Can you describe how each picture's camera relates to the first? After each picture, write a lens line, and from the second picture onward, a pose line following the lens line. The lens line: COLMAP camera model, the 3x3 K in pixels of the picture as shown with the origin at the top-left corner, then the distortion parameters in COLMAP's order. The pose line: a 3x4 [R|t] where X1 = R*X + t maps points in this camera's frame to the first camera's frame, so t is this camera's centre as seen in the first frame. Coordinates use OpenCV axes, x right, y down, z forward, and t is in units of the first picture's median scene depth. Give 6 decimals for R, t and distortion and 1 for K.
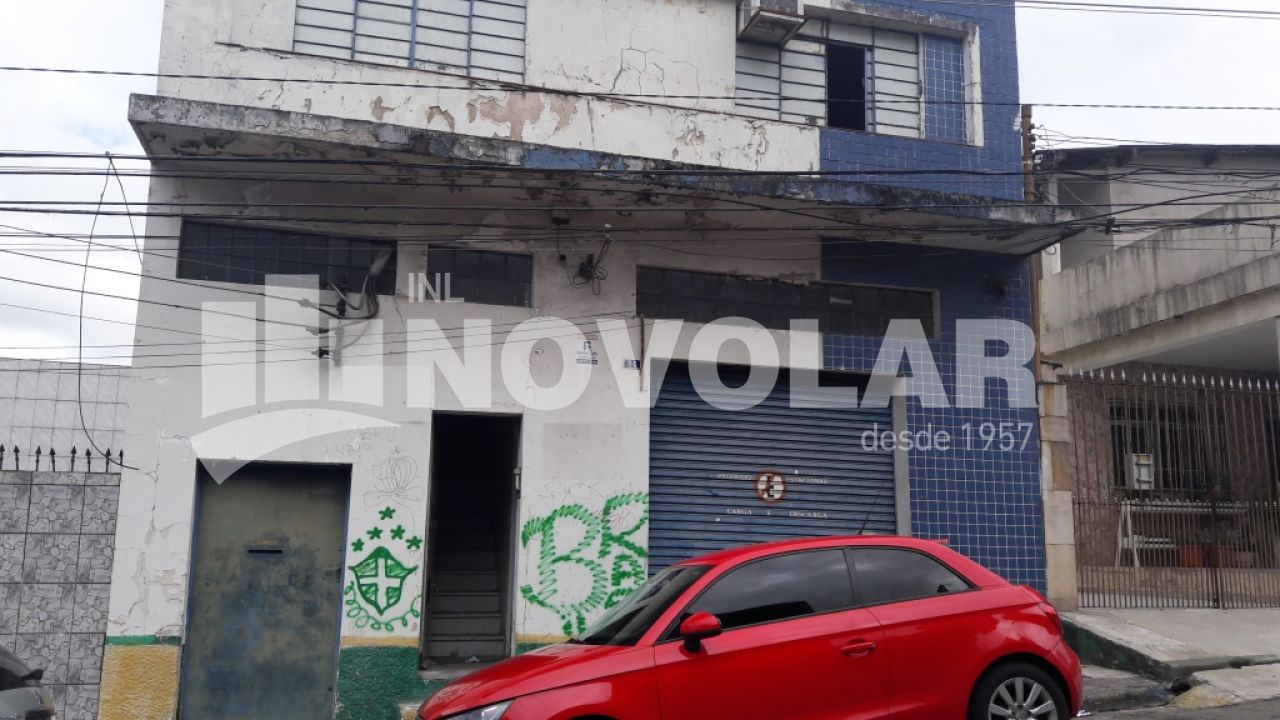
lens RADIAL K [[1045.6, 0, 640.0], [0, 1045.6, 360.0], [0, 0, 1]] dist [0.089954, -0.442226]
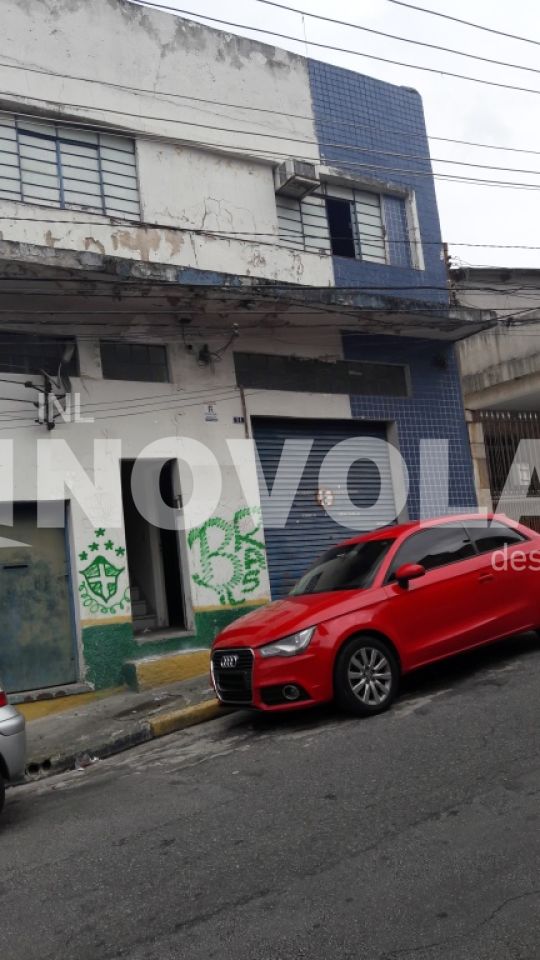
lens RADIAL K [[780.4, 0, 270.0], [0, 780.4, 480.0], [0, 0, 1]] dist [-0.004092, -0.201164]
pose [[0.956230, -0.064390, 0.285445, -0.281073], [0.043088, 0.995839, 0.080295, 0.001641], [-0.289428, -0.064481, 0.955025, -0.053861]]
